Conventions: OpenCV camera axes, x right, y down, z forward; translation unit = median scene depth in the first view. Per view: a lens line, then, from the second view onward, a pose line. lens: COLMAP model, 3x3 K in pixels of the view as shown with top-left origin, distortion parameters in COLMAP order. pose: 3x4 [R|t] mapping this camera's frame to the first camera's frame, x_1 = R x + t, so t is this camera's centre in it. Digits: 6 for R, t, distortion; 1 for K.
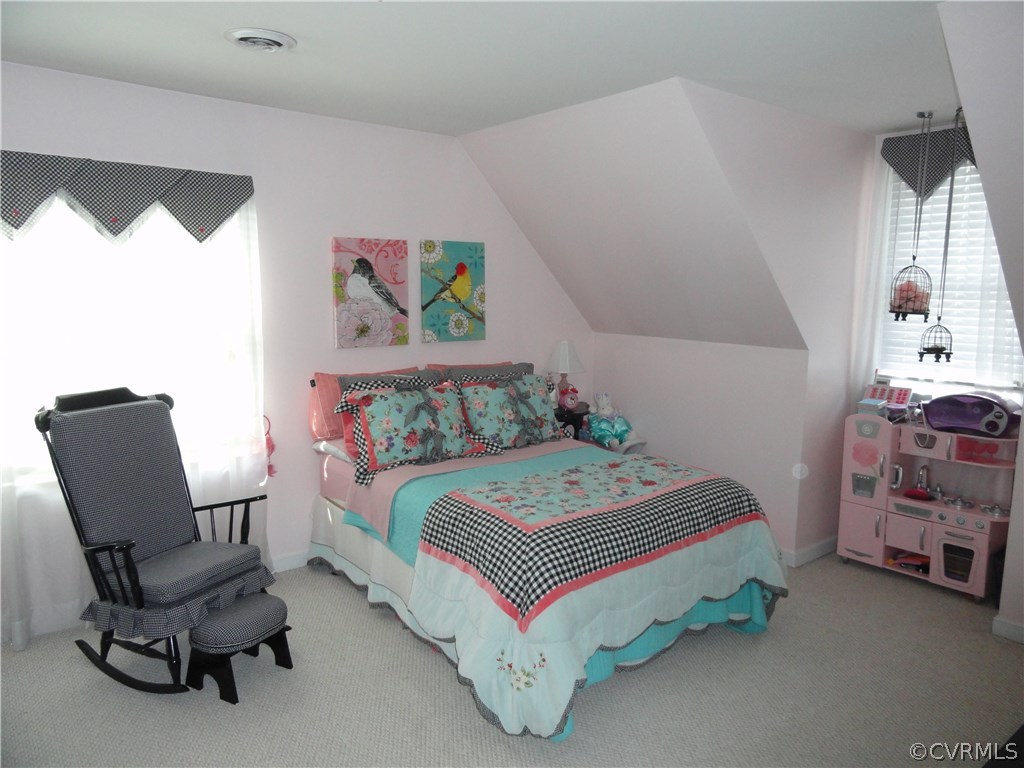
lens RADIAL K [[710.1, 0, 515.2], [0, 710.1, 387.0], [0, 0, 1]] dist [-0.004686, 0.005889]
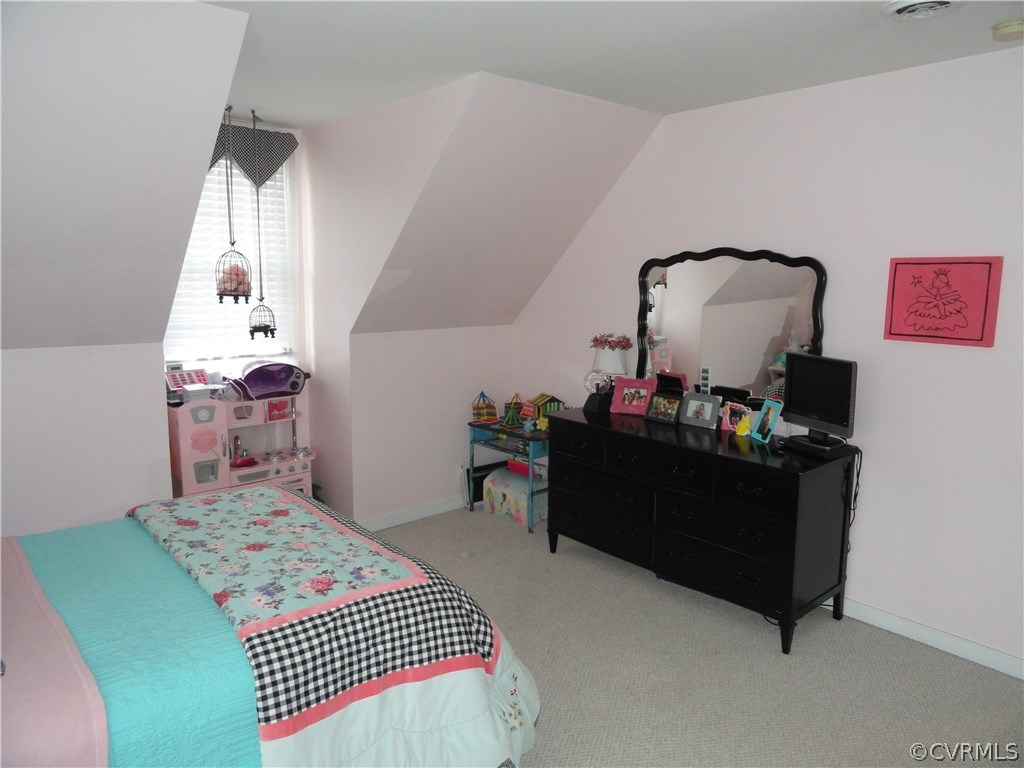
lens RADIAL K [[710.1, 0, 515.2], [0, 710.1, 387.0], [0, 0, 1]] dist [-0.004686, 0.005889]
pose [[-0.043195, -0.165660, 0.985237, -0.544151], [0.130631, 0.976754, 0.169961, -0.099543], [-0.990490, 0.136044, -0.020550, 0.647692]]
